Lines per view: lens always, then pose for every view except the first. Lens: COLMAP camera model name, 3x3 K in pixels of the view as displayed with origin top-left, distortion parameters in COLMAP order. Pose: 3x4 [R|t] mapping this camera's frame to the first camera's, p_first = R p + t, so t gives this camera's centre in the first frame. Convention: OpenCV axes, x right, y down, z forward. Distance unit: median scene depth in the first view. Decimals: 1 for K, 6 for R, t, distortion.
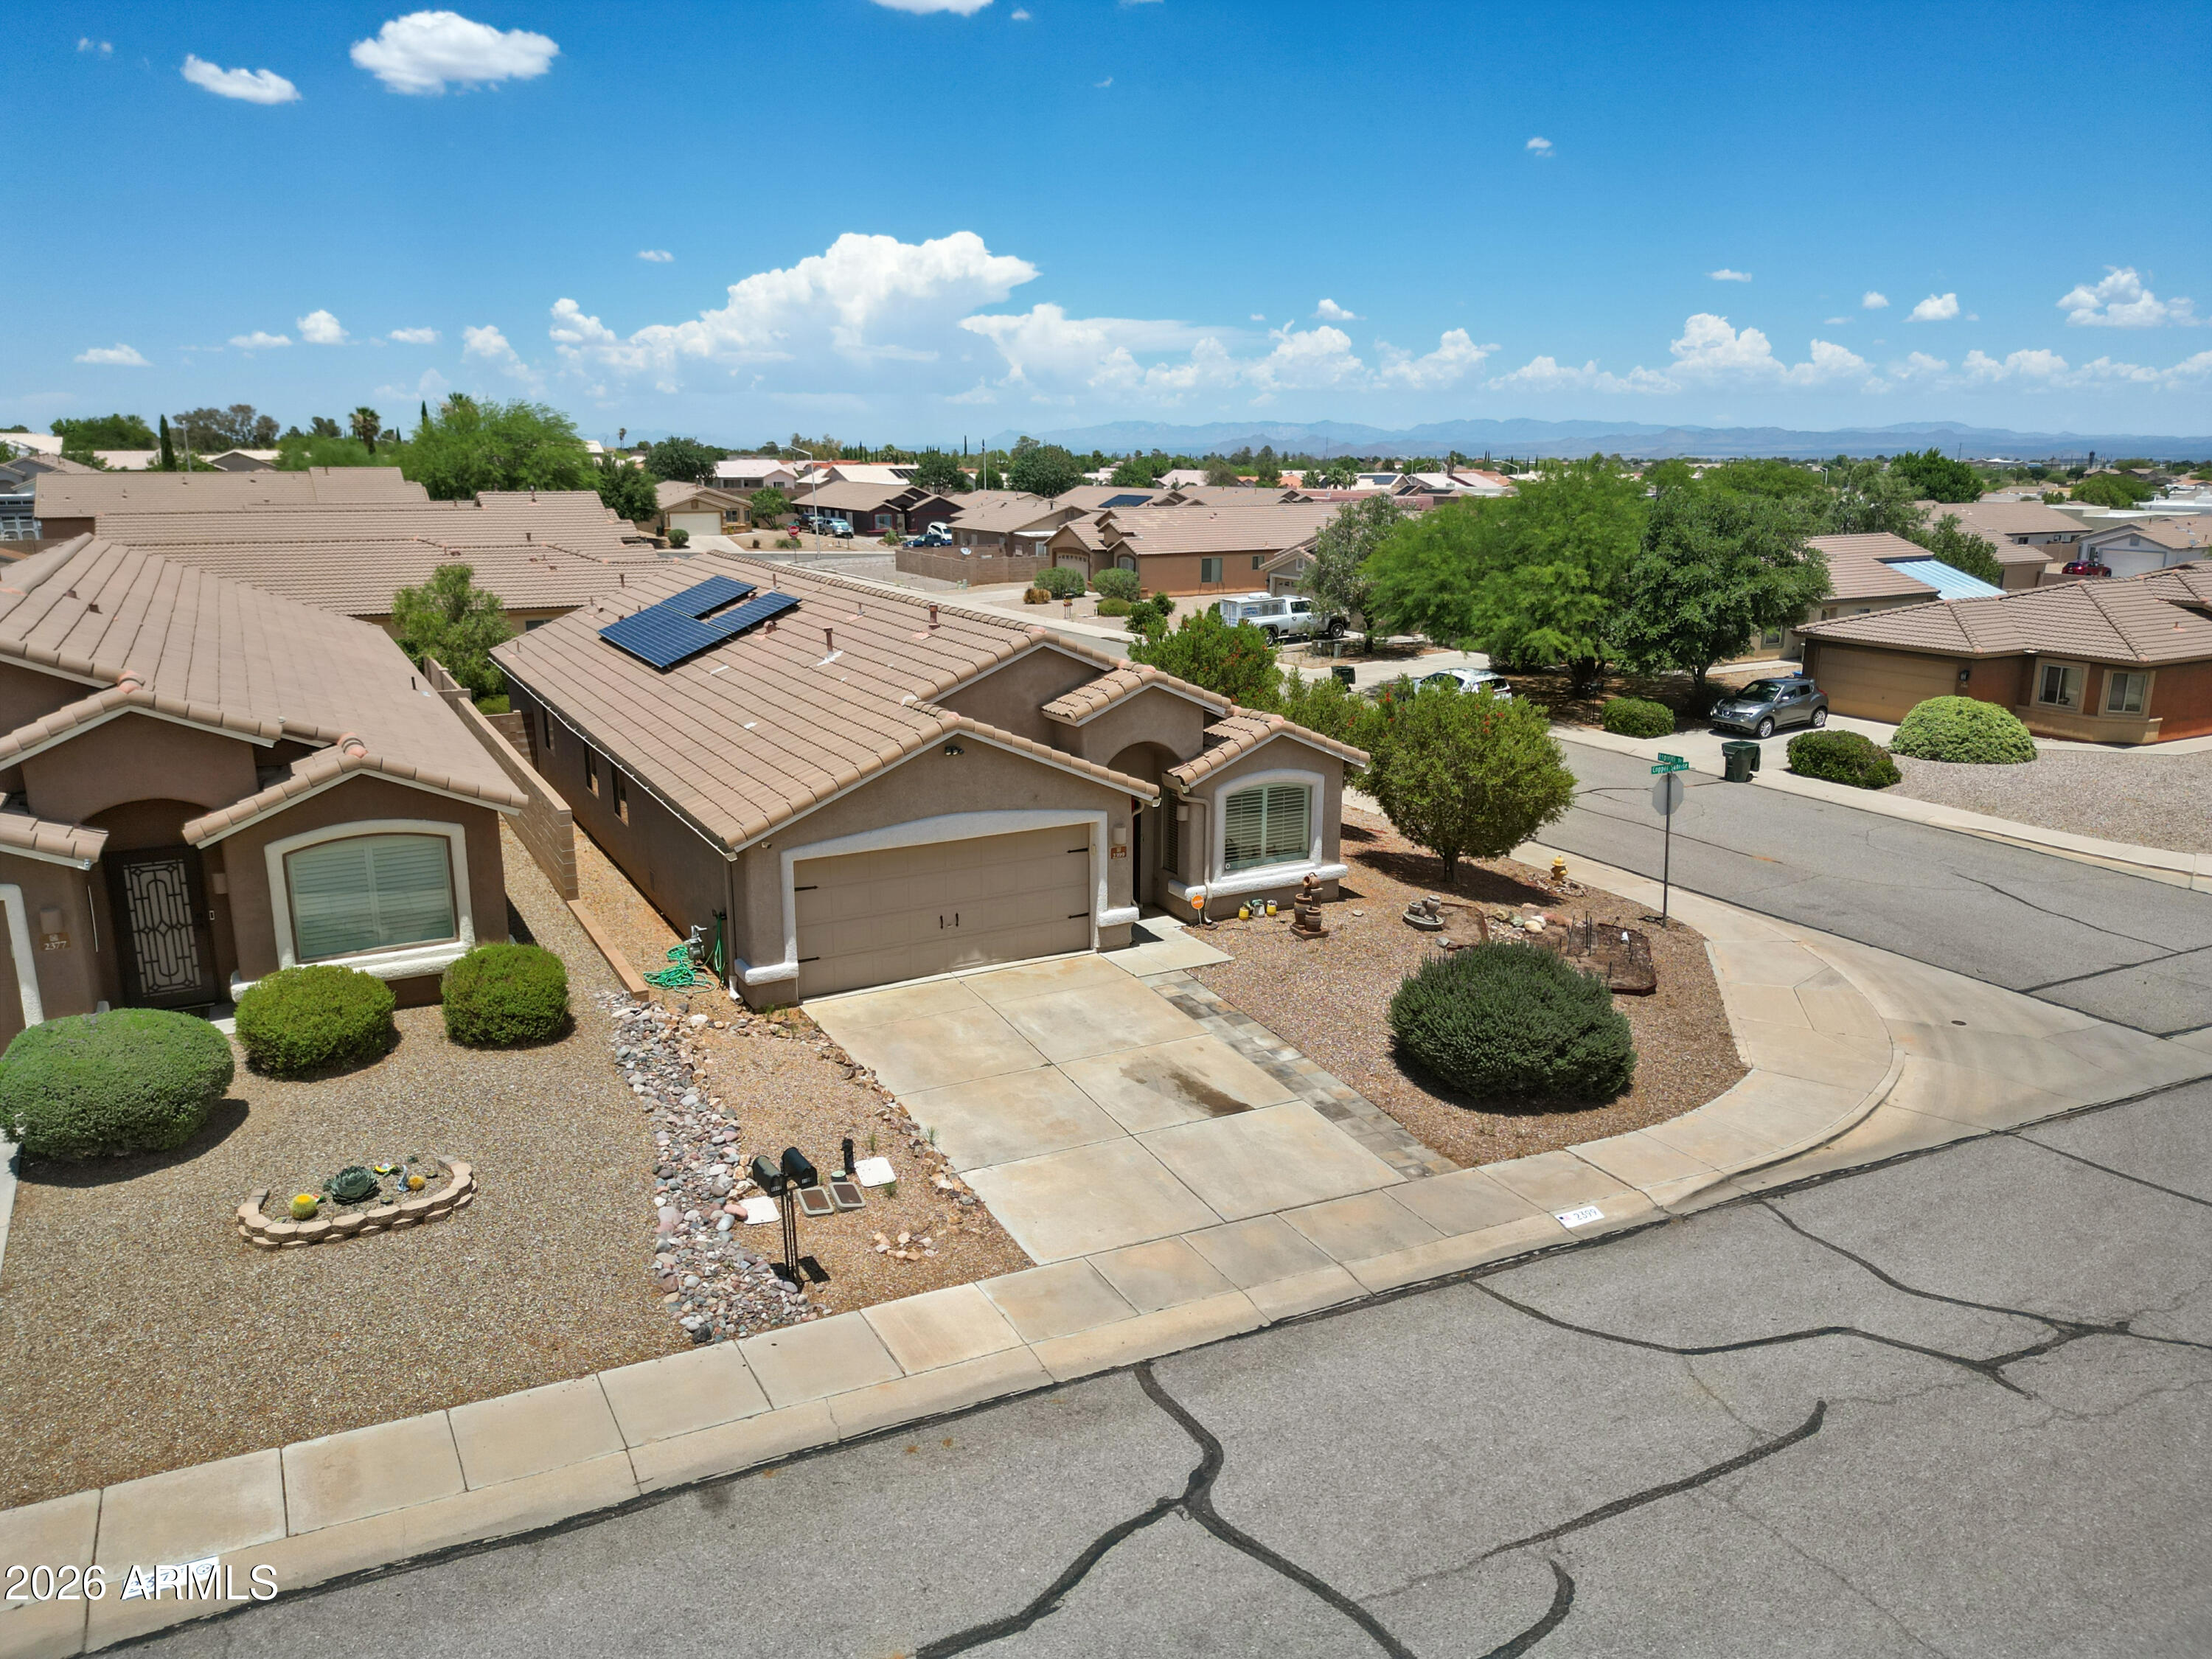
lens RADIAL K [[1540.5, 0, 1085.7], [0, 1540.5, 848.8], [0, 0, 1]] dist [0.059719, -0.046427]
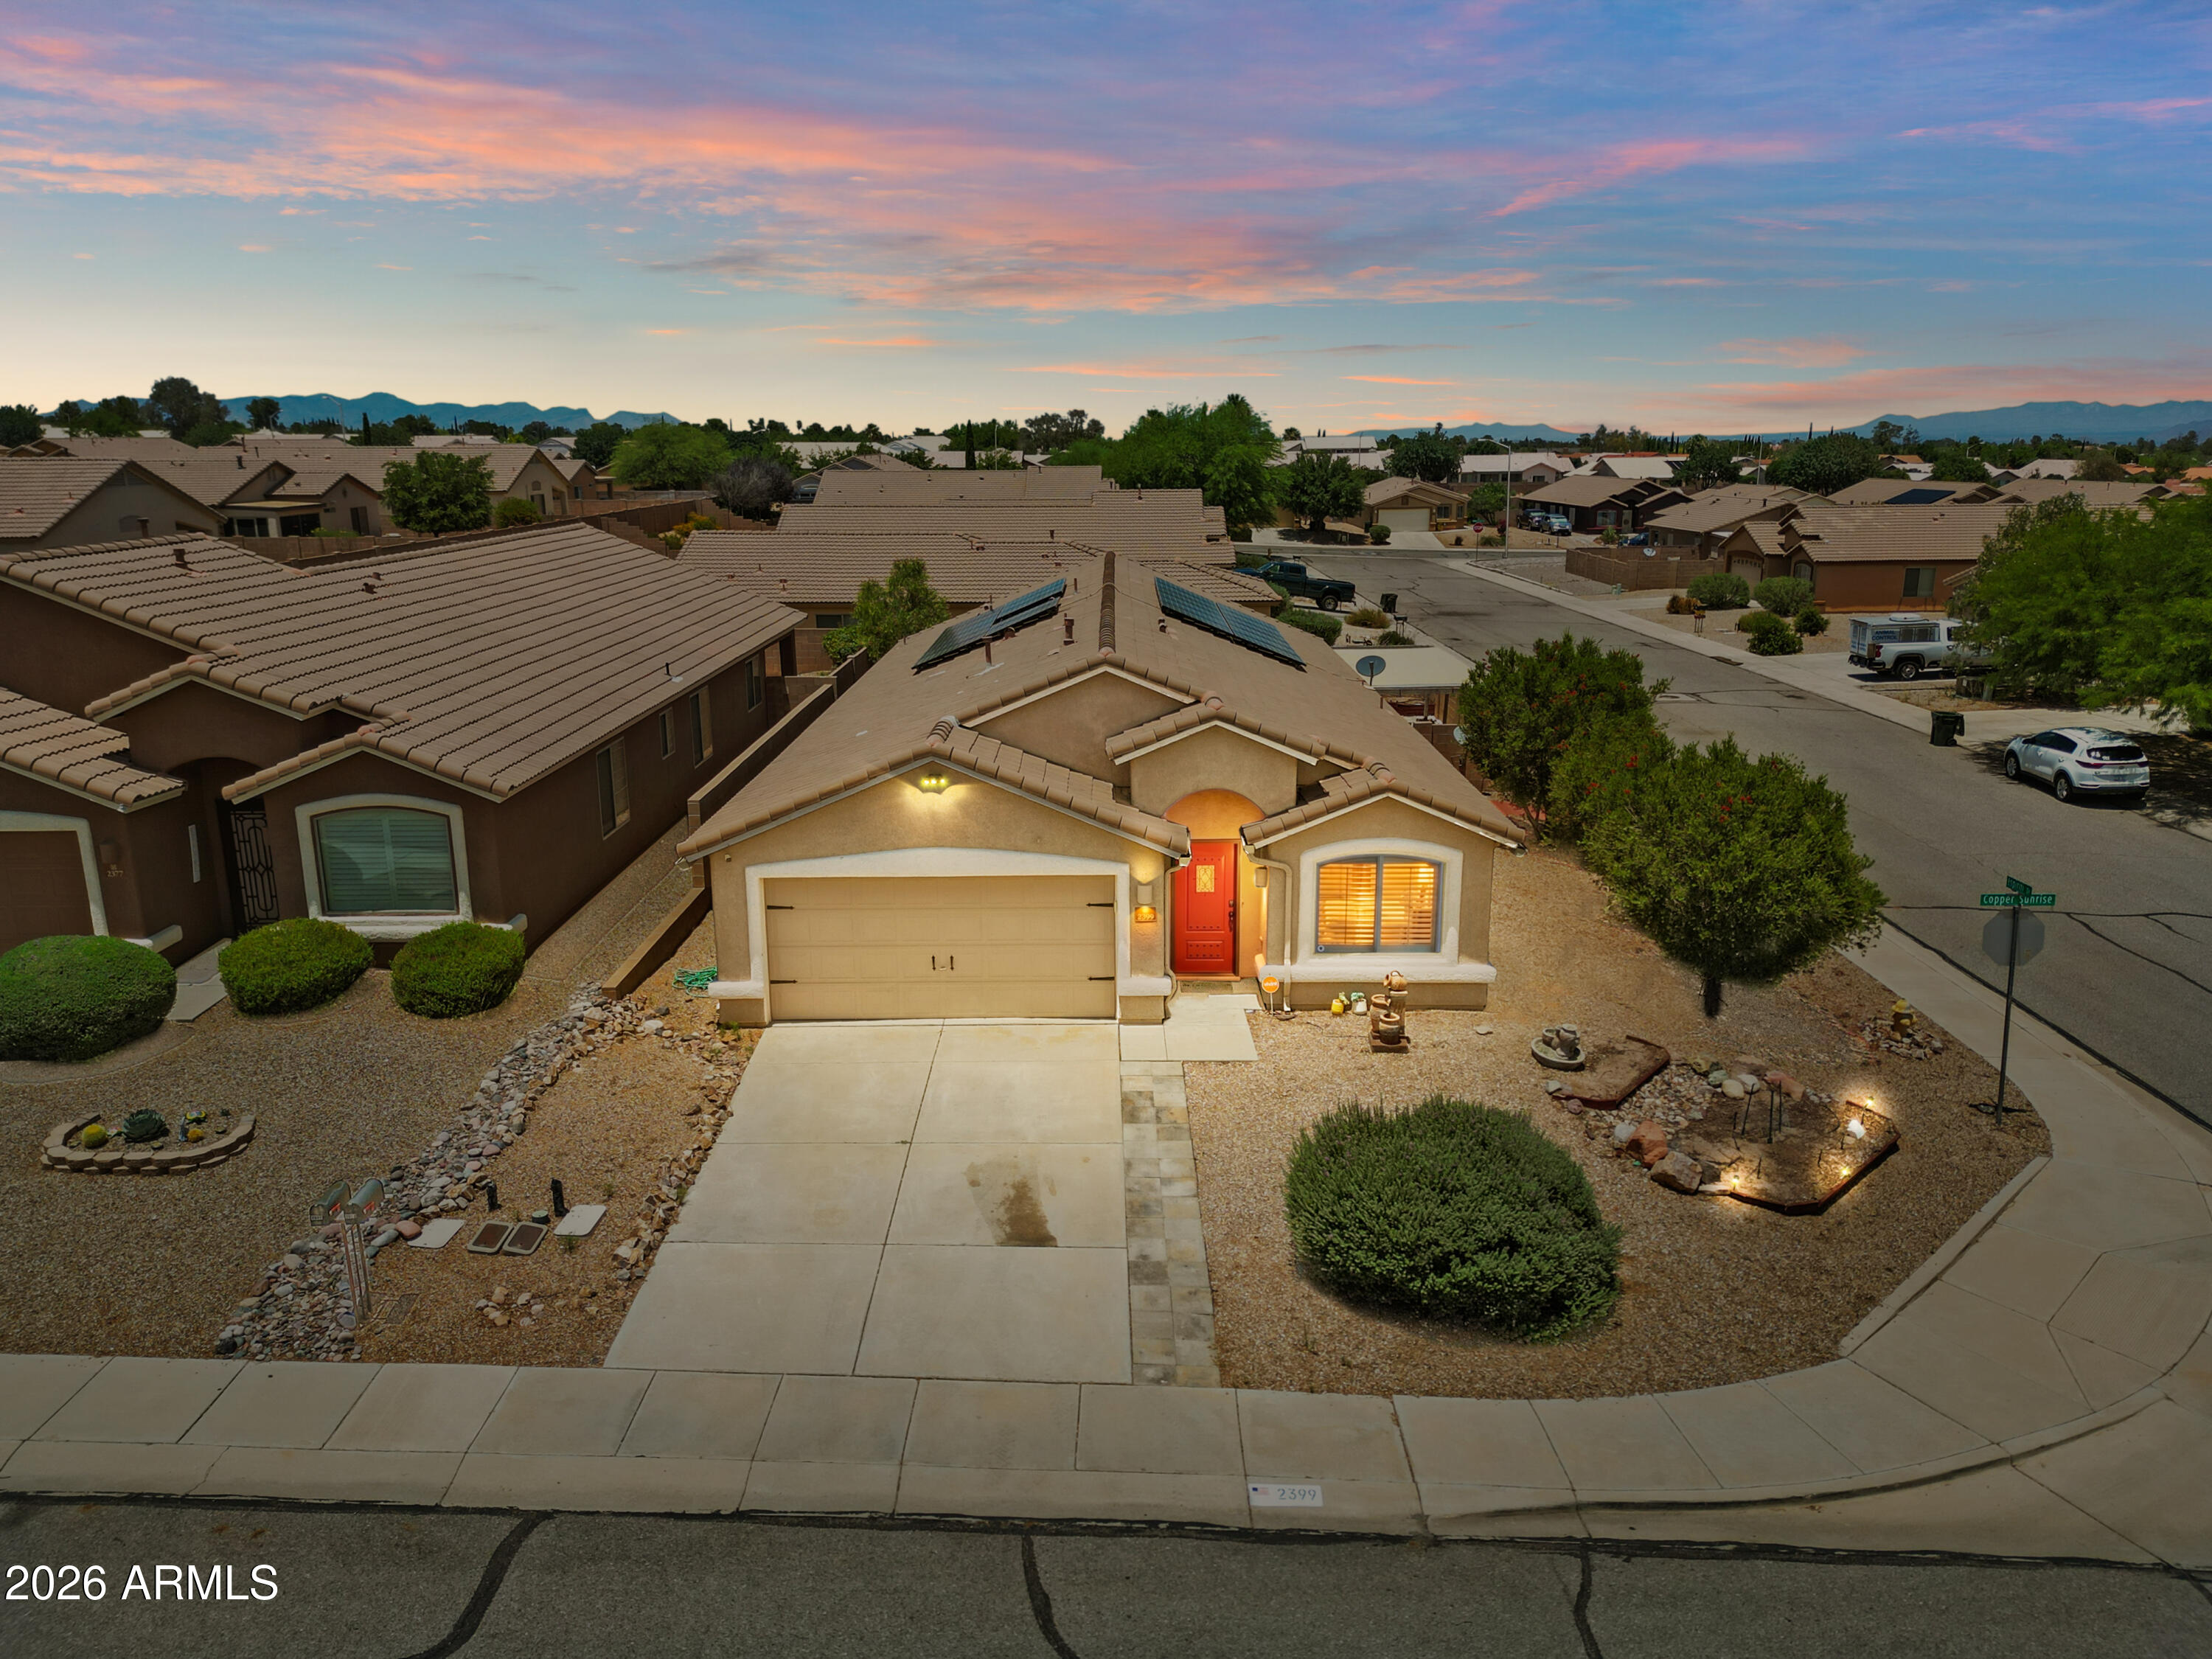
lens RADIAL K [[1540.5, 0, 1095.9], [0, 1540.5, 865.1], [0, 0, 1]] dist [0.059719, -0.046427]
pose [[0.877528, 0.121436, -0.463895, 0.391422], [-0.114958, 0.992468, 0.042342, -0.057836], [0.465542, 0.016173, 0.884878, 0.216473]]
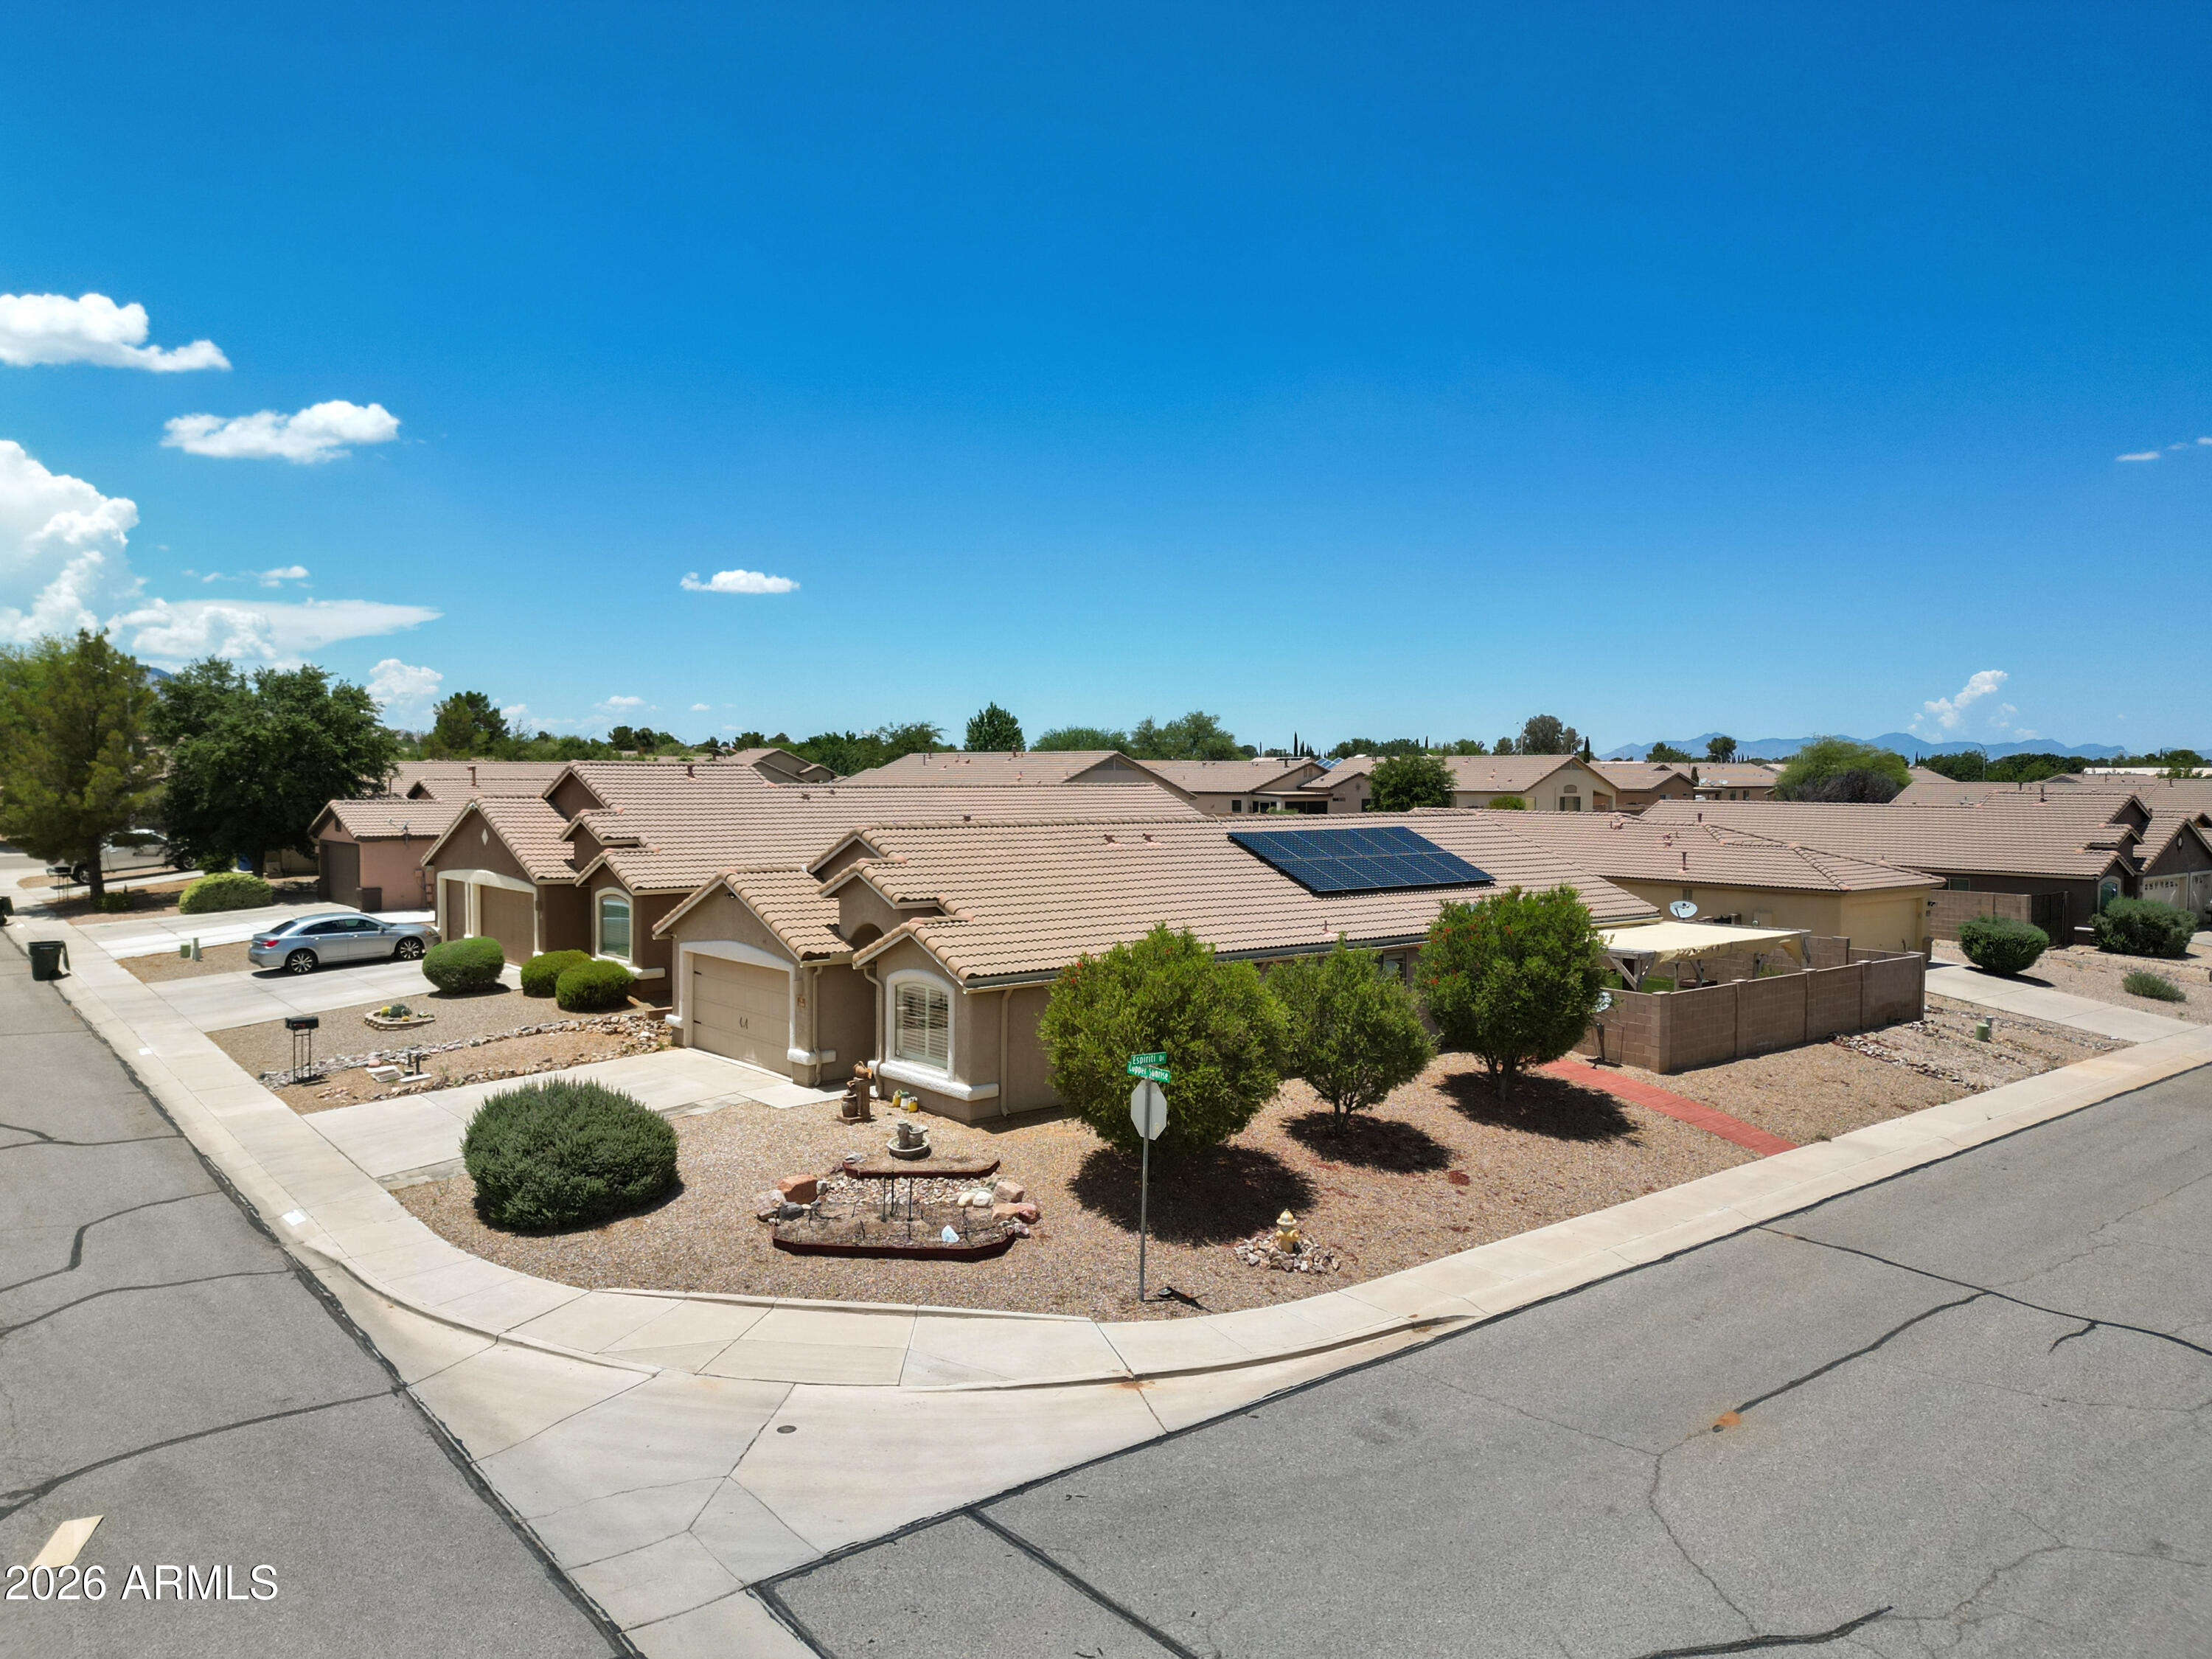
lens RADIAL K [[1540.5, 0, 1116.2], [0, 1540.5, 824.5], [0, 0, 1]] dist [0.059719, -0.046427]
pose [[0.204373, 0.033267, -0.978328, 1.263454], [-0.252761, 0.967324, -0.019909, -0.172105], [0.945697, 0.251352, 0.206103, 0.937266]]
